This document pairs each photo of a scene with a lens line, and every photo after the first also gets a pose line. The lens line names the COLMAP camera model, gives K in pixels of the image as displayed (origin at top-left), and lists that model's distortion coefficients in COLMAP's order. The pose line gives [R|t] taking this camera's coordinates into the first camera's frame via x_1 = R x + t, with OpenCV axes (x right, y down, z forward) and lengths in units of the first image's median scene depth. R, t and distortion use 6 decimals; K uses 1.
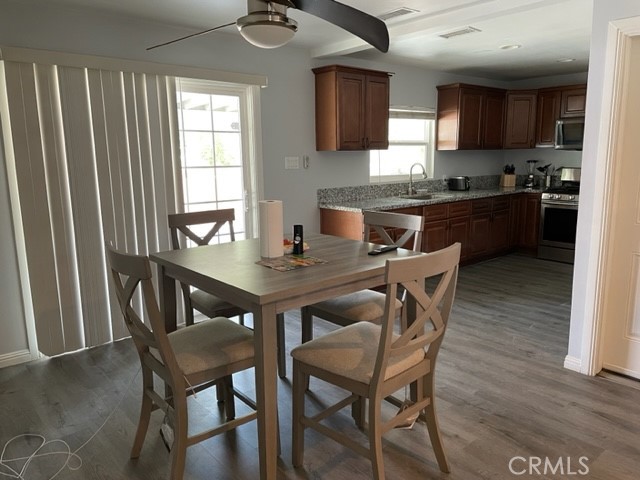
lens RADIAL K [[480.5, 0, 315.4], [0, 480.5, 238.6], [0, 0, 1]] dist [0.044848, -0.040583]
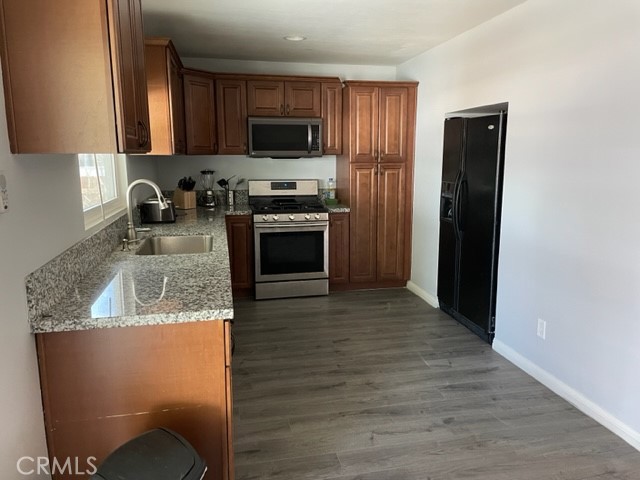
lens RADIAL K [[480.5, 0, 321.2], [0, 480.5, 241.7], [0, 0, 1]] dist [0.044848, -0.040583]
pose [[0.469144, -0.141842, 0.871656, -0.136777], [0.149653, 0.985511, 0.079823, -0.095305], [-0.870349, 0.092998, 0.483574, 0.545354]]
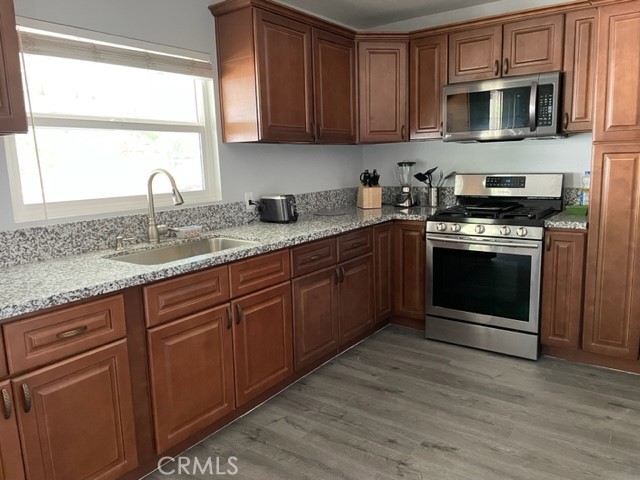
lens RADIAL K [[480.5, 0, 322.3], [0, 480.5, 237.4], [0, 0, 1]] dist [0.044848, -0.040583]
pose [[0.969444, -0.052890, 0.239541, 0.221836], [0.057581, 0.998261, -0.012621, -0.074815], [-0.238457, 0.026029, 0.970804, 0.499063]]
